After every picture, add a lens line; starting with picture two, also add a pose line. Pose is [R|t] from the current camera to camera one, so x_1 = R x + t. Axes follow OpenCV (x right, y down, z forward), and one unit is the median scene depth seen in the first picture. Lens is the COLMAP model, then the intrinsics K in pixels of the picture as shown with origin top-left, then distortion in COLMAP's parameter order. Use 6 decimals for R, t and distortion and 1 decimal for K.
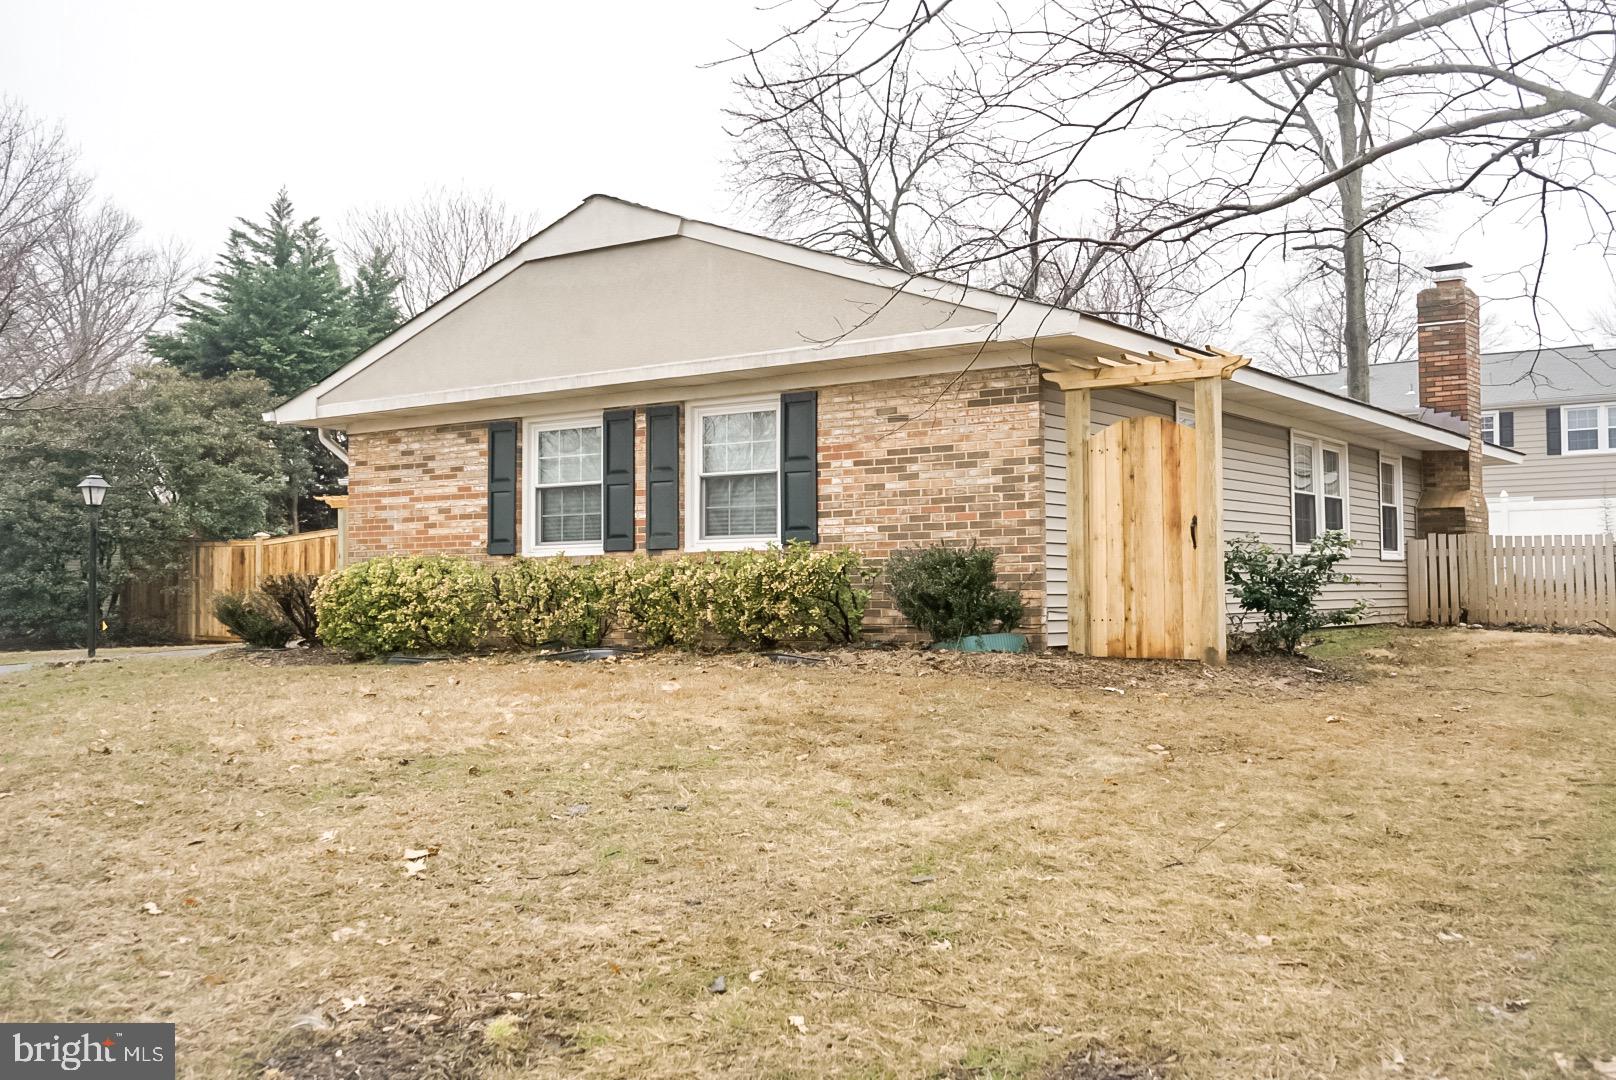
lens RADIAL K [[1584.5, 0, 808.0], [0, 1584.5, 540.0], [0, 0, 1]] dist [0.005595, 0.001519]
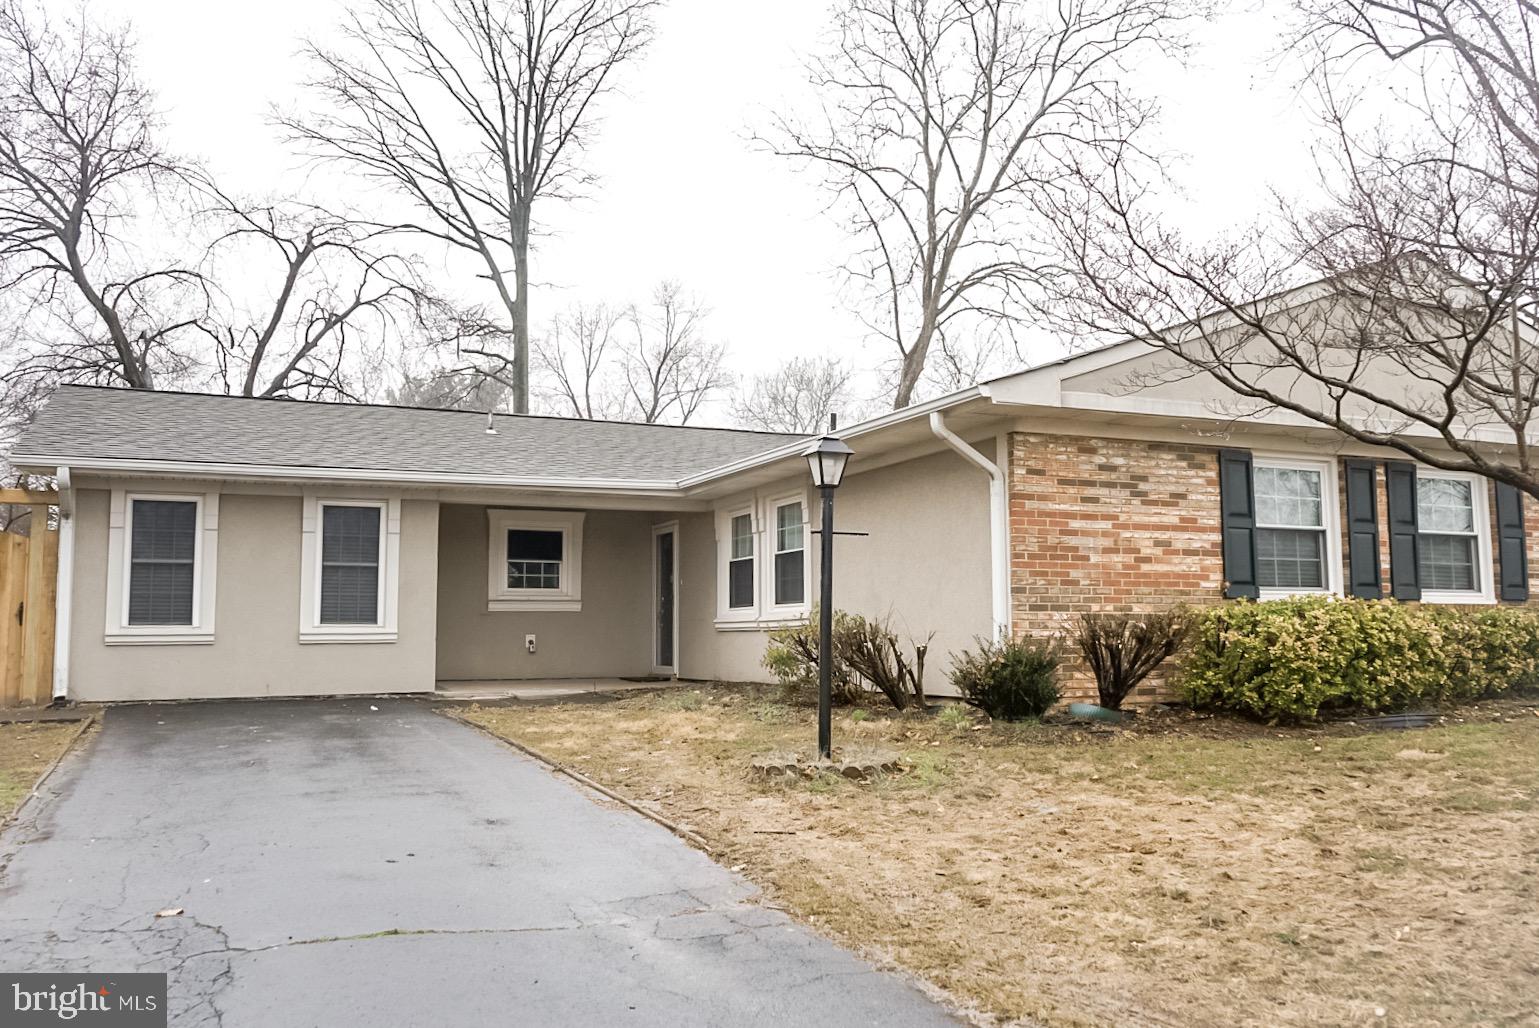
lens RADIAL K [[1273.9, 0, 769.5], [0, 1273.9, 514.0], [0, 0, 1]] dist [-0.007650, 0.015079]
pose [[0.508578, 0.091020, 0.856192, -0.919034], [-0.027381, 0.995604, -0.089576, 0.032339], [-0.860581, 0.022113, 0.508834, 0.840061]]
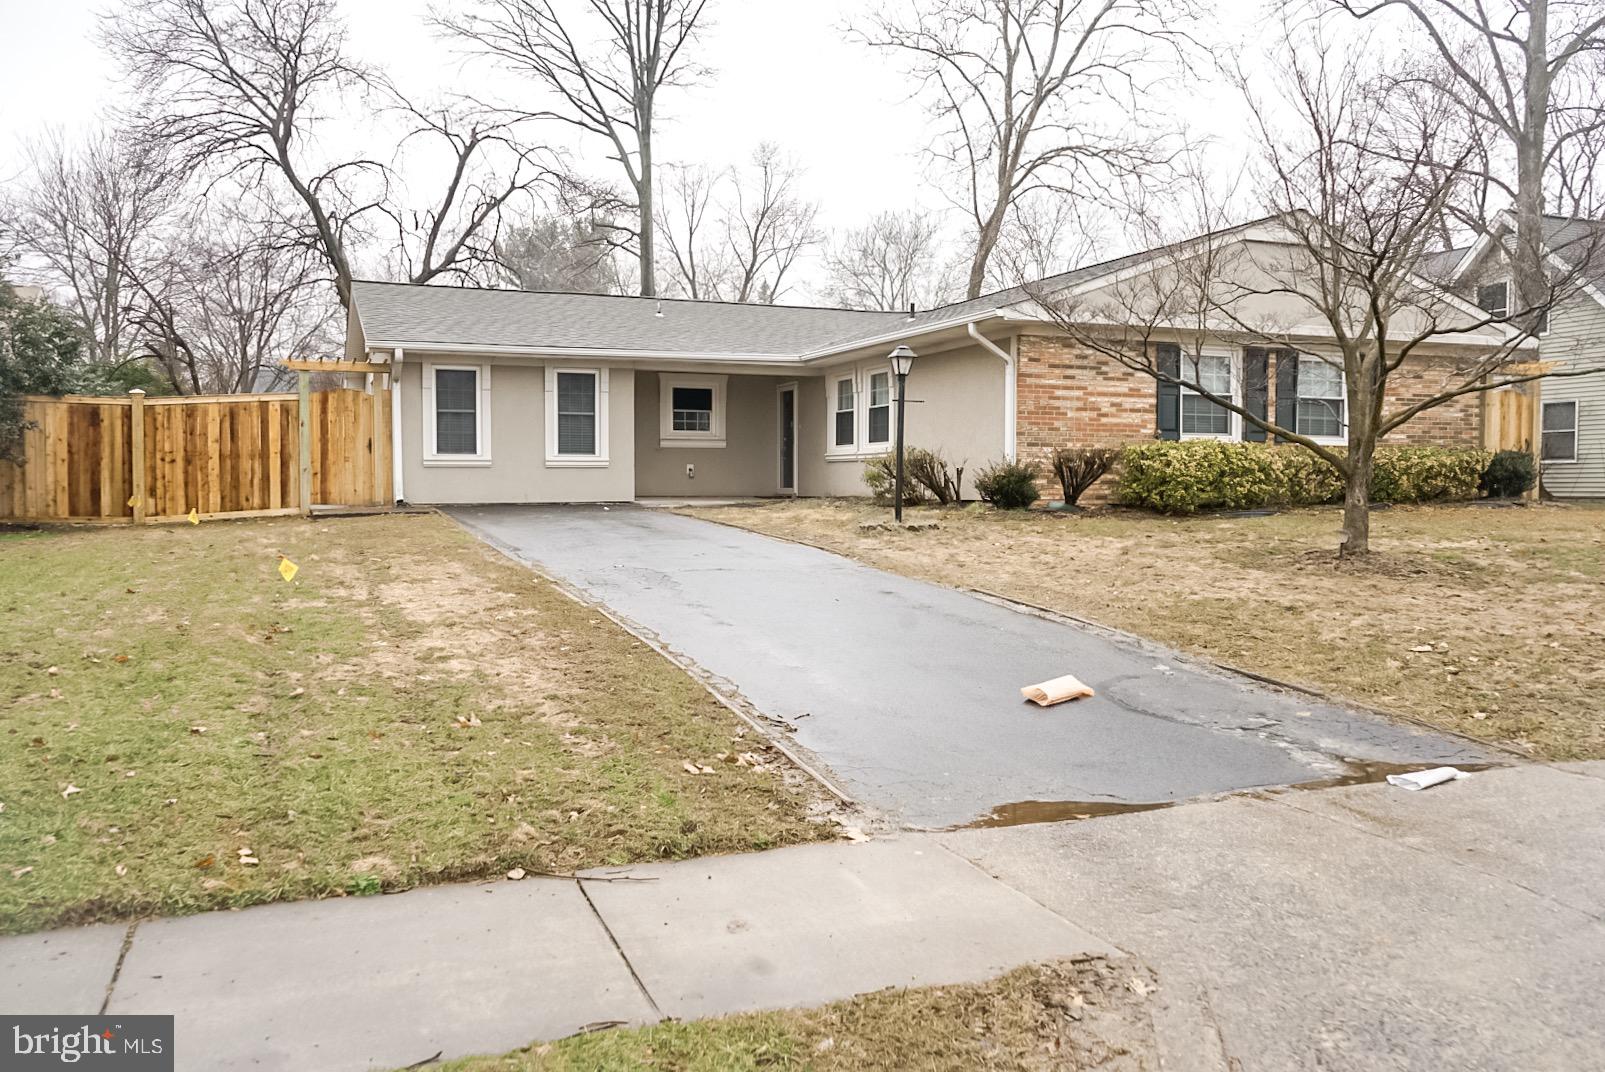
lens RADIAL K [[1288.7, 0, 802.5], [0, 1288.7, 536.0], [0, 0, 1]] dist [-0.006790, 0.000736]
pose [[0.543000, -0.022962, 0.839419, -1.286339], [-0.034847, 0.998149, 0.049846, 0.046882], [-0.839009, -0.056318, 0.541194, 0.633963]]
